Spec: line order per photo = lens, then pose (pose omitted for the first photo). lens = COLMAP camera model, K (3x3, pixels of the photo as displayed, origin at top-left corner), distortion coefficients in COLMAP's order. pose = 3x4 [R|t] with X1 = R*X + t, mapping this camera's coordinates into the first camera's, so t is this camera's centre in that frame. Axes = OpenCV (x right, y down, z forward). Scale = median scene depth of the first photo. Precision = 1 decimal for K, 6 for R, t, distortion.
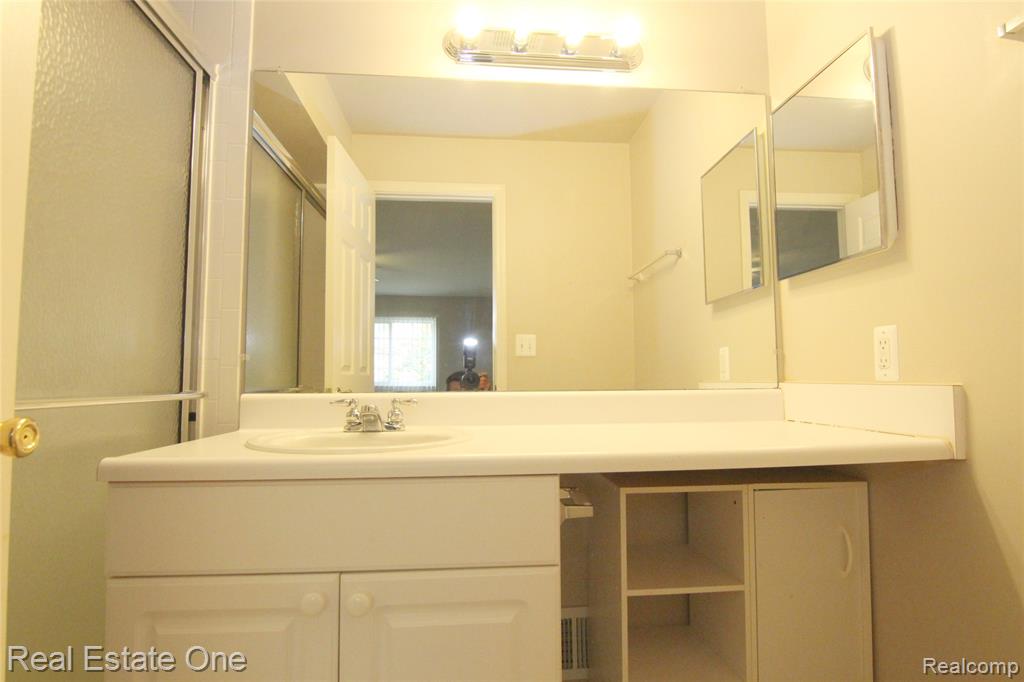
lens RADIAL K [[523.1, 0, 514.4], [0, 523.1, 336.3], [0, 0, 1]] dist [-0.005806, -0.002312]
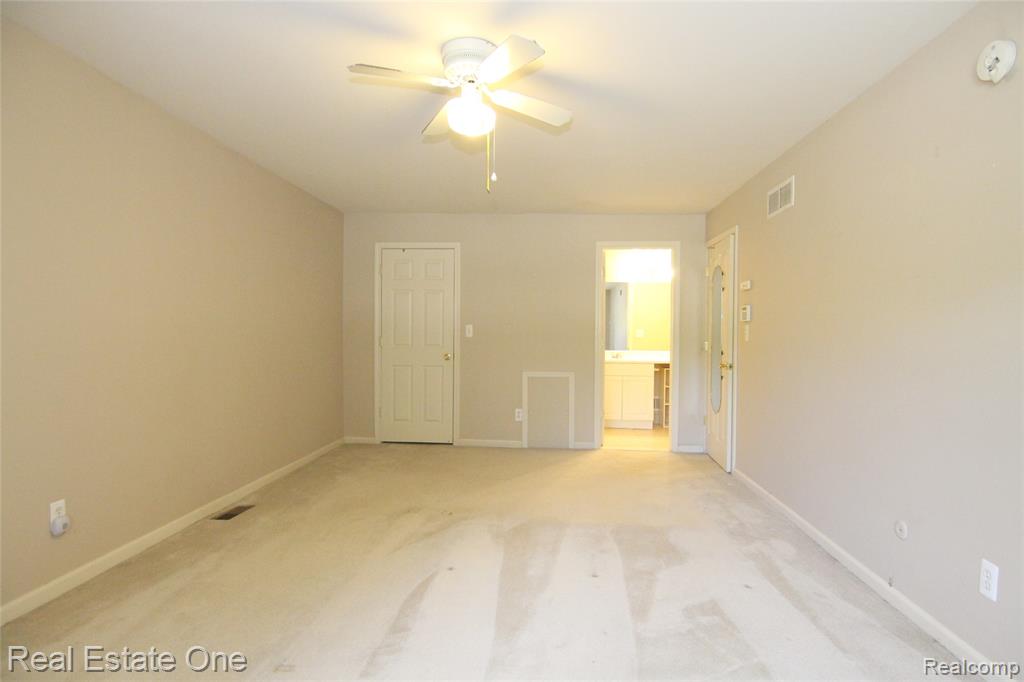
lens RADIAL K [[523.1, 0, 511.3], [0, 523.1, 340.9], [0, 0, 1]] dist [-0.005806, -0.002312]
pose [[0.985897, 0.004271, -0.167300, -0.395403], [0.010638, 0.996053, 0.088116, -0.417955], [0.167016, -0.088653, 0.981960, -3.869708]]
